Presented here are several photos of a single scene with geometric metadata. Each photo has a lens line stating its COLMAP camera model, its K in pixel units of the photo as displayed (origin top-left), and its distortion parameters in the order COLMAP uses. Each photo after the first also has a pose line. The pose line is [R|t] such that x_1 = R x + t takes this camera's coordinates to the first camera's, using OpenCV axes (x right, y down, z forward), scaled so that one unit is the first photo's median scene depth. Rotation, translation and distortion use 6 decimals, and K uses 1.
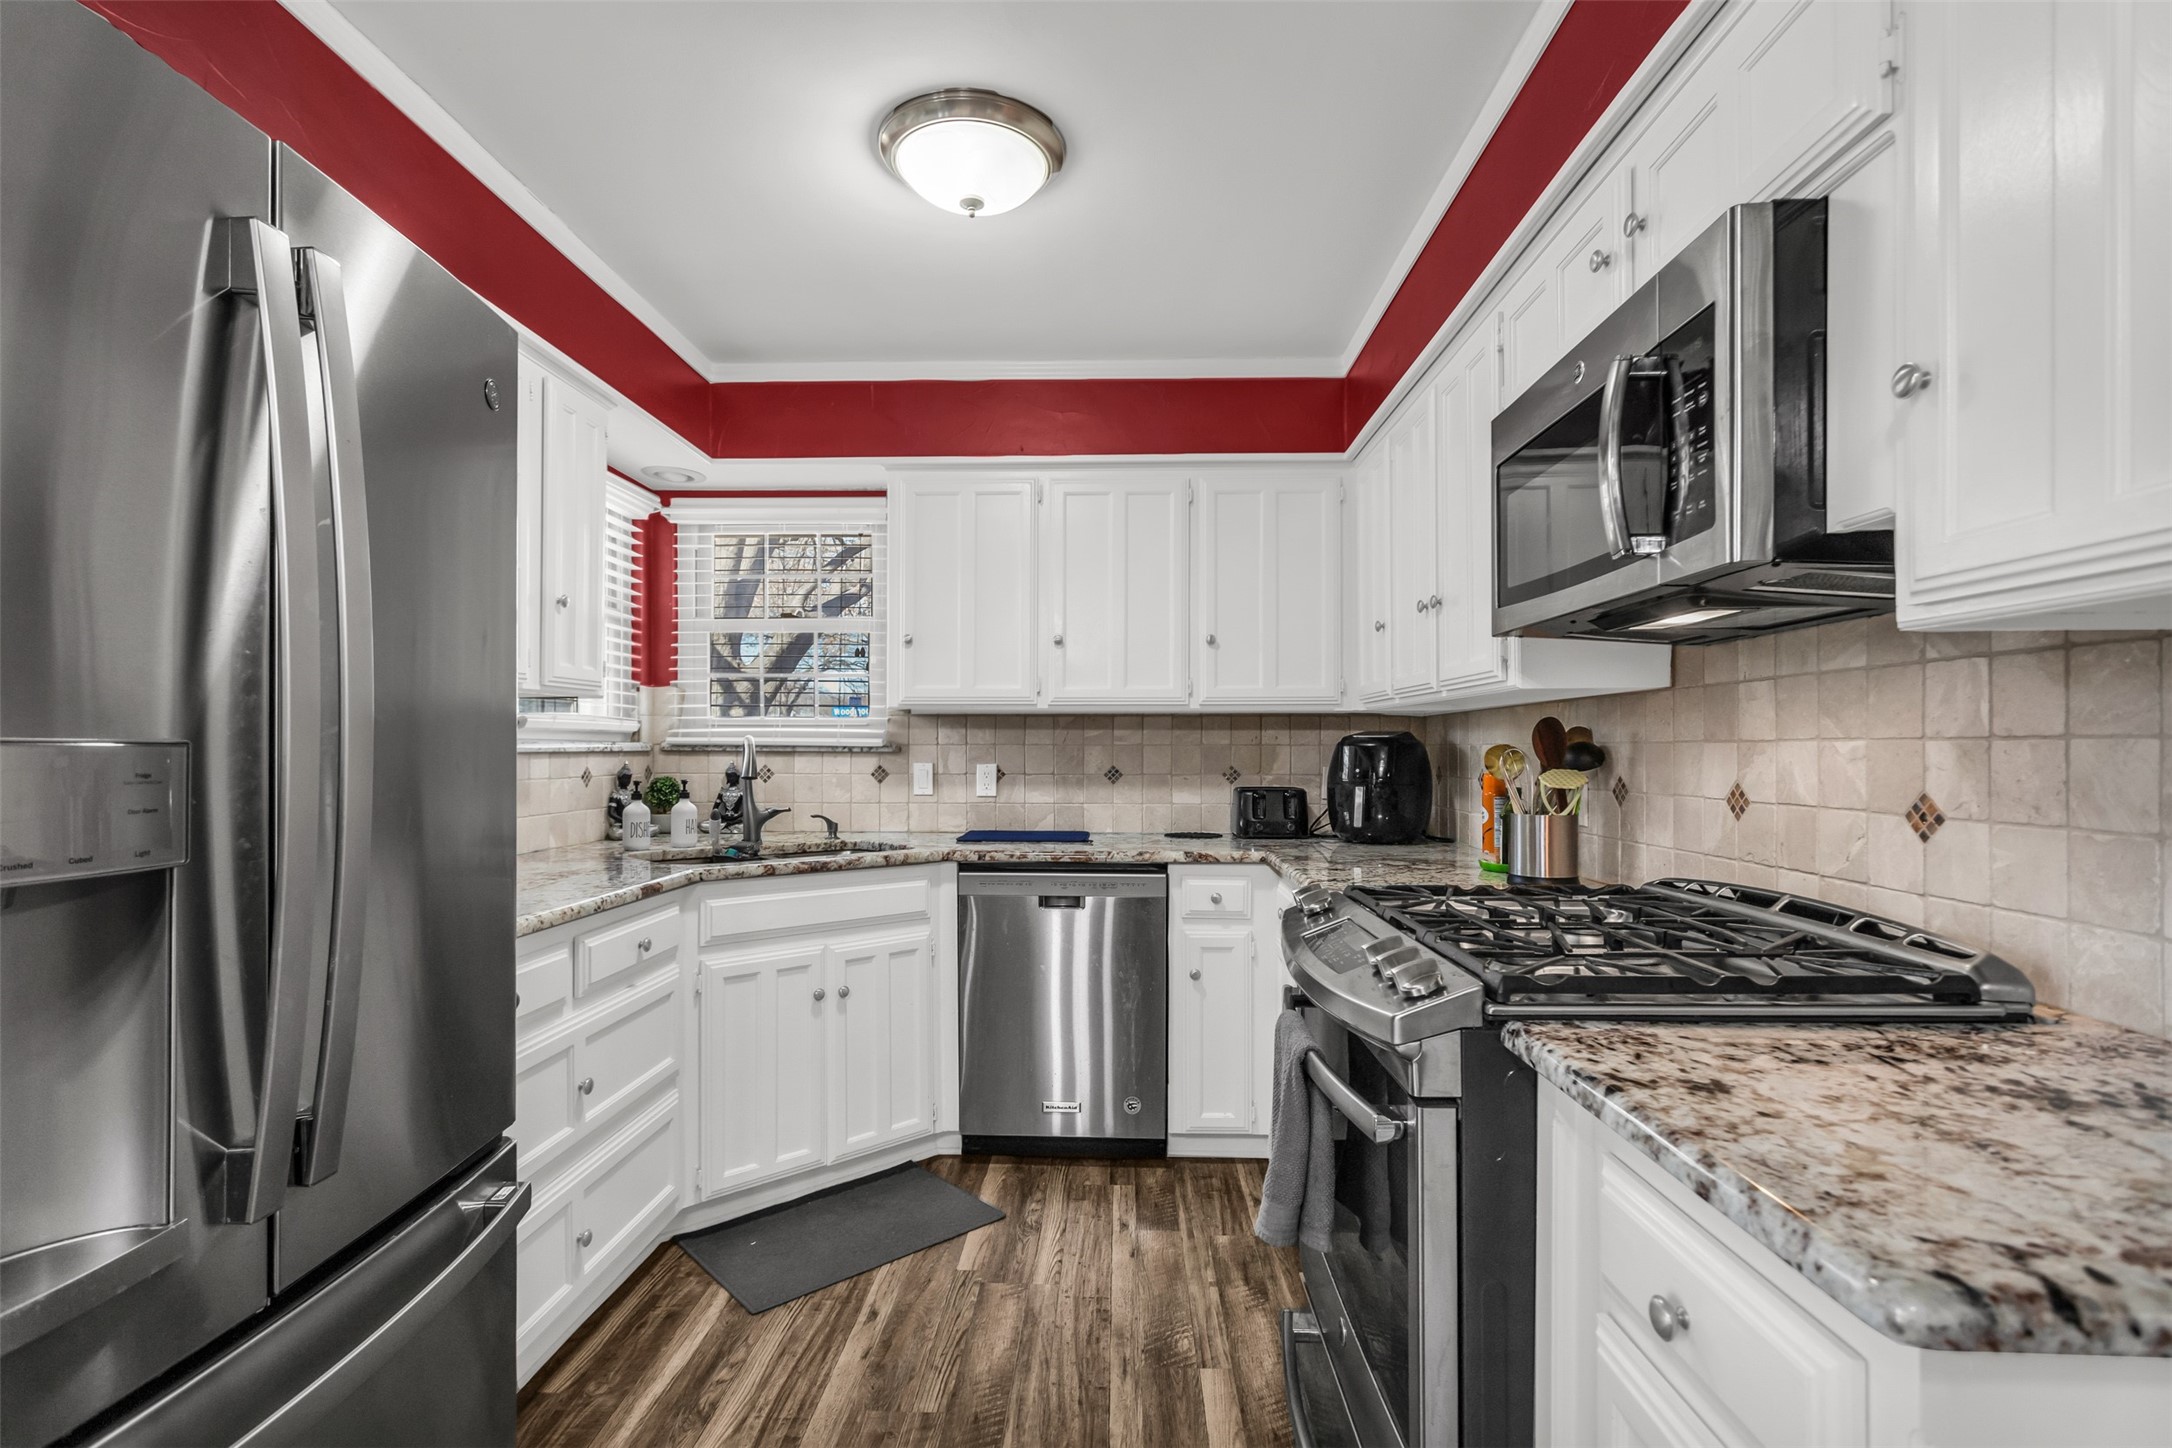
lens RADIAL K [[1032.3, 0, 1078.2], [0, 1032.3, 738.3], [0, 0, 1]] dist [-0.001084, 0.000060]
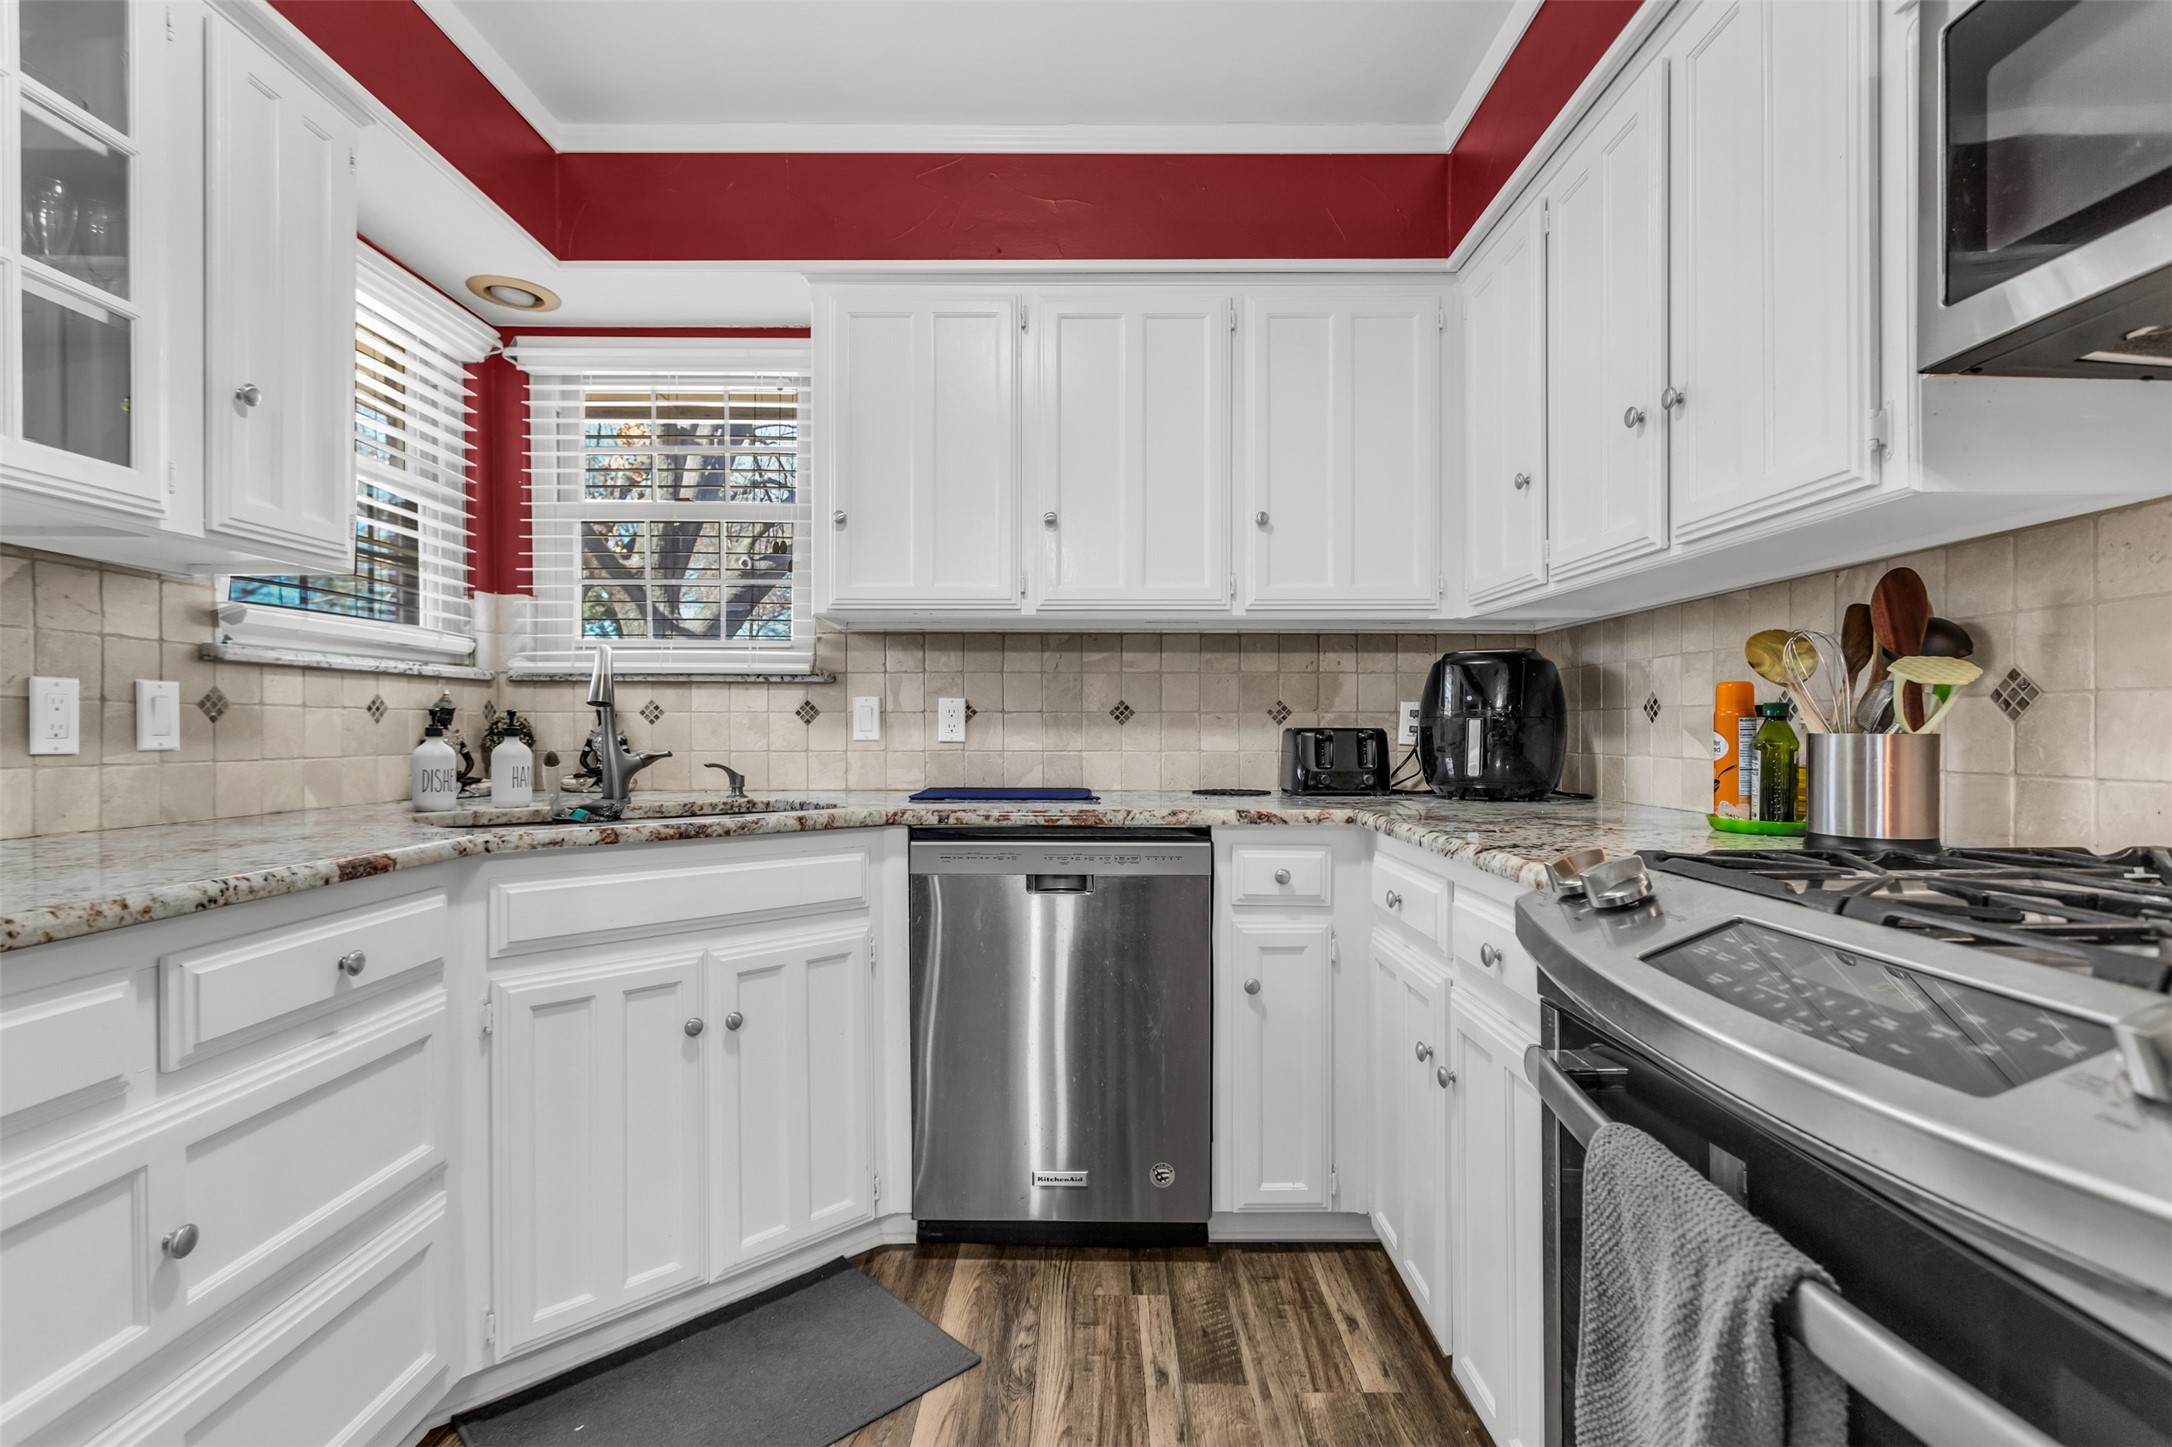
lens RADIAL K [[1034.4, 0, 1075.3], [0, 1034.4, 730.5], [0, 0, 1]] dist [-0.000229, 0.000275]
pose [[0.999651, -0.002028, 0.026353, -0.022251], [0.001699, 0.999921, 0.012491, 0.044685], [-0.026376, -0.012442, 0.999575, 0.289757]]
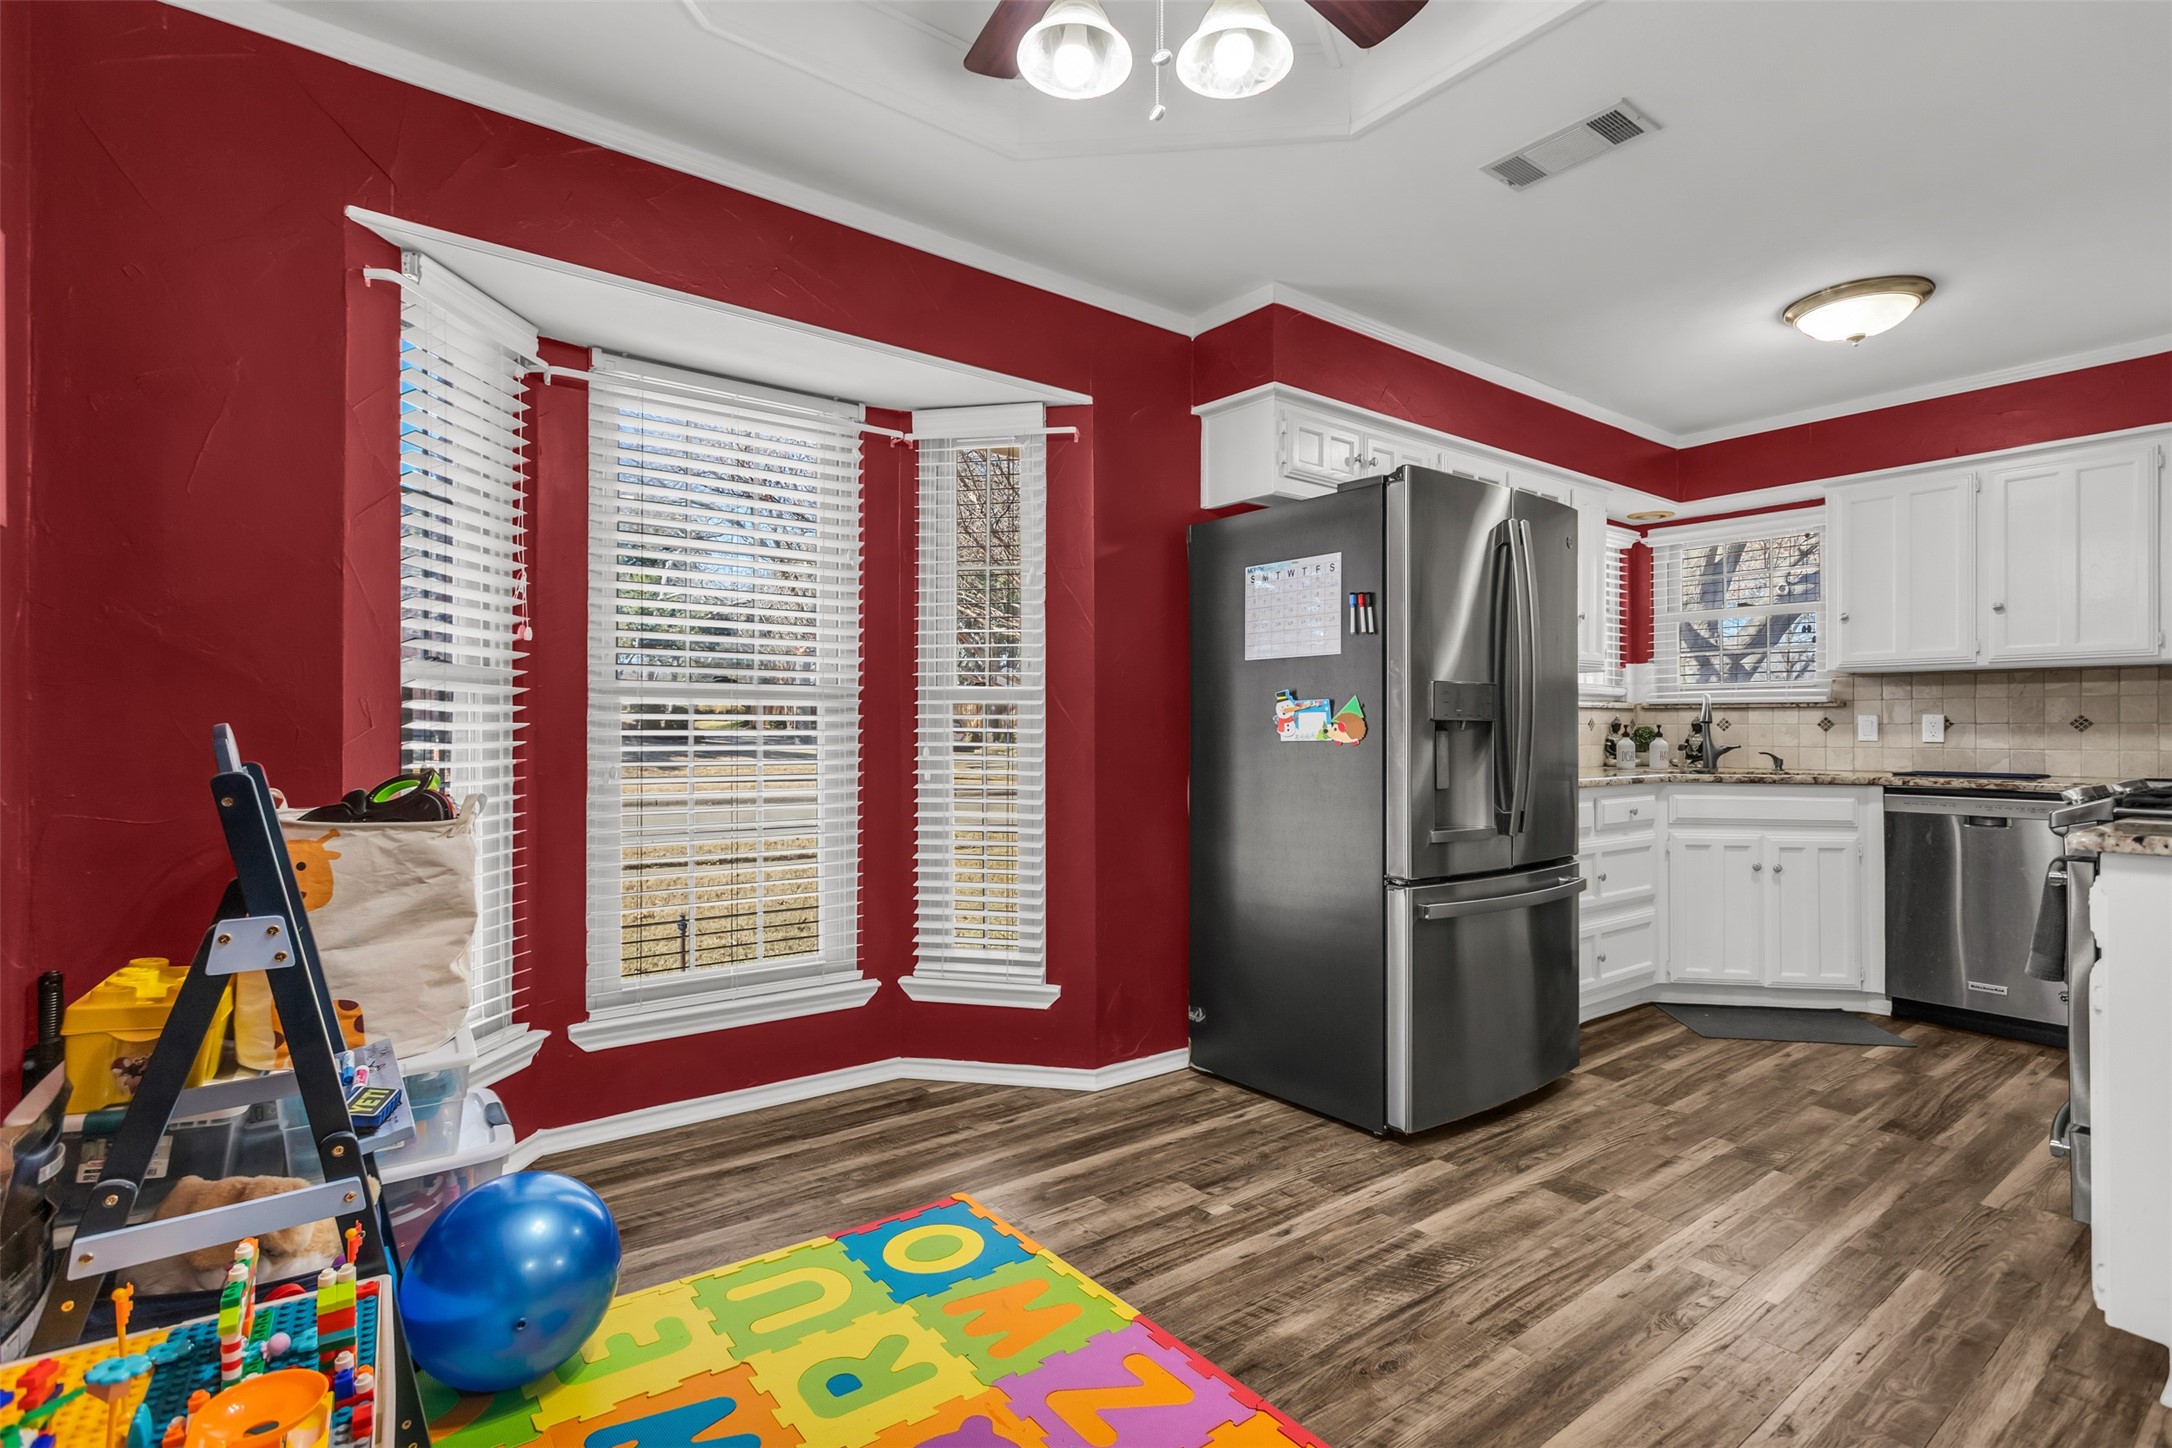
lens RADIAL K [[1026.5, 0, 1076.1], [0, 1026.5, 732.2], [0, 0, 1]] dist [-0.002840, -0.000247]
pose [[0.633820, 0.000222, -0.773481, 0.224735], [0.008186, 0.999942, 0.006994, 0.032443], [0.773437, -0.010765, 0.633781, -0.575034]]
